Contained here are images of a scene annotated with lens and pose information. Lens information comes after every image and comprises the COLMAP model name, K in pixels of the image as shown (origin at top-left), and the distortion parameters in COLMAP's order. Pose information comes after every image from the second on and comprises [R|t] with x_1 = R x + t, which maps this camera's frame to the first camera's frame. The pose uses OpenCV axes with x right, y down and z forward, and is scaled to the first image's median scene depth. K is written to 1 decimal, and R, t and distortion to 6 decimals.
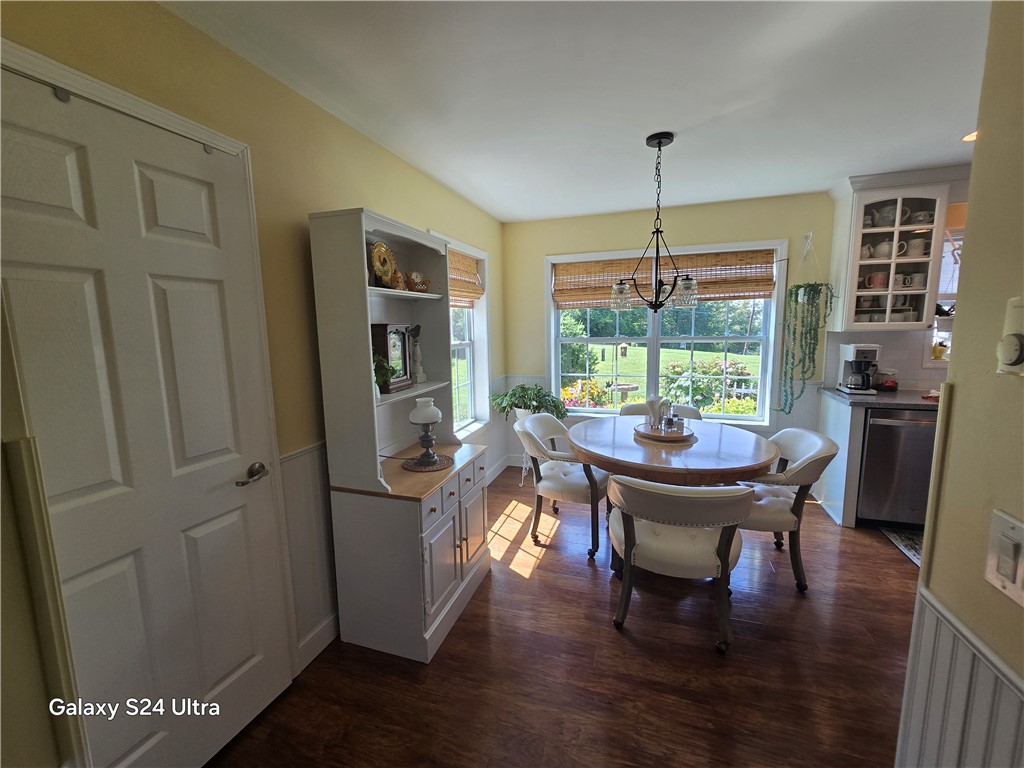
lens RADIAL K [[422.6, 0, 515.1], [0, 422.6, 384.1], [0, 0, 1]] dist [-0.002228, 0.001208]
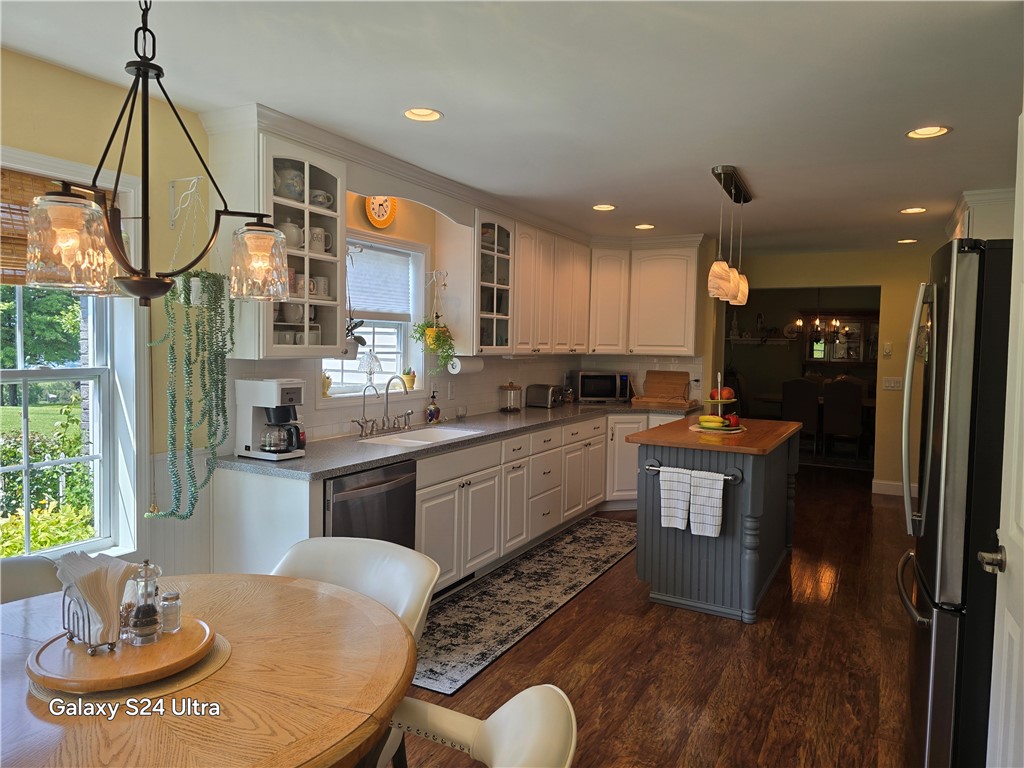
lens RADIAL K [[689.3, 0, 519.6], [0, 689.3, 377.1], [0, 0, 1]] dist [0.037075, -0.016935]
pose [[0.169855, -0.027468, 0.985086, -0.118814], [0.117609, 0.993032, 0.007411, -0.060630], [-0.978426, 0.114596, 0.171902, 0.458916]]
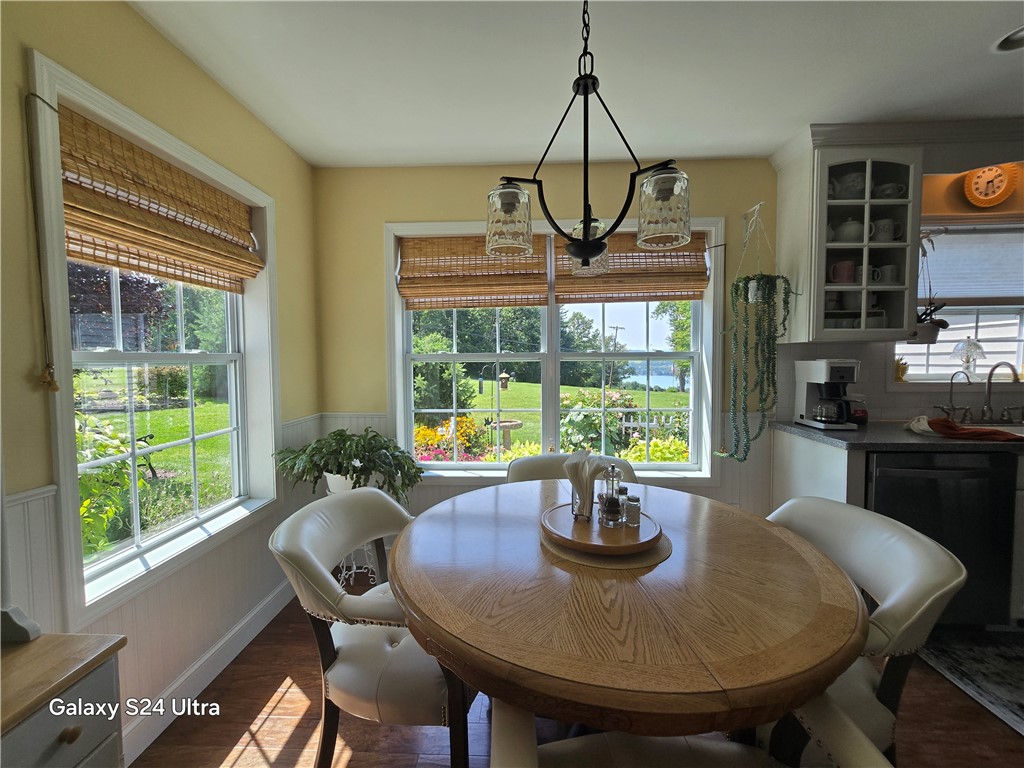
lens RADIAL K [[422.6, 0, 514.7], [0, 422.6, 377.7], [0, 0, 1]] dist [-0.002228, 0.001208]
pose [[0.960535, 0.000922, 0.278156, 0.102019], [0.026996, 0.994965, -0.096522, -0.008811], [-0.276845, 0.100222, 0.955674, 0.449941]]
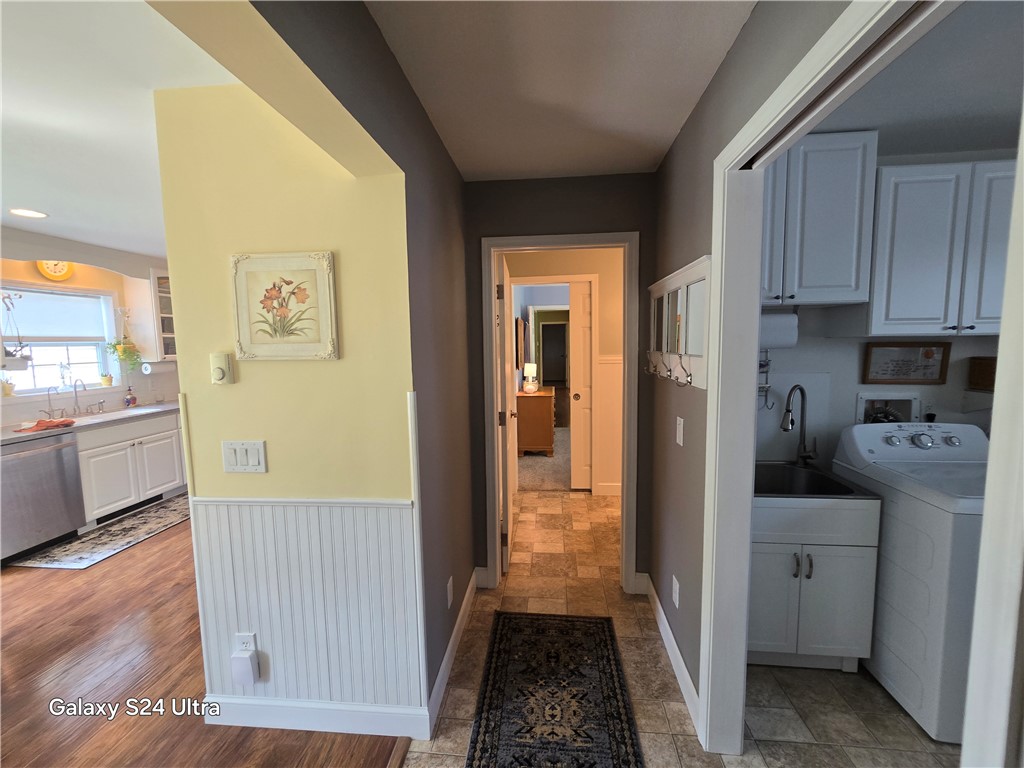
lens RADIAL K [[422.6, 0, 511.8], [0, 422.6, 381.8], [0, 0, 1]] dist [-0.002228, 0.001208]
pose [[-0.212576, -0.074318, 0.974314, -0.321451], [0.159368, 0.981116, 0.109608, -0.008318], [-0.964061, 0.178574, -0.196718, -0.037762]]
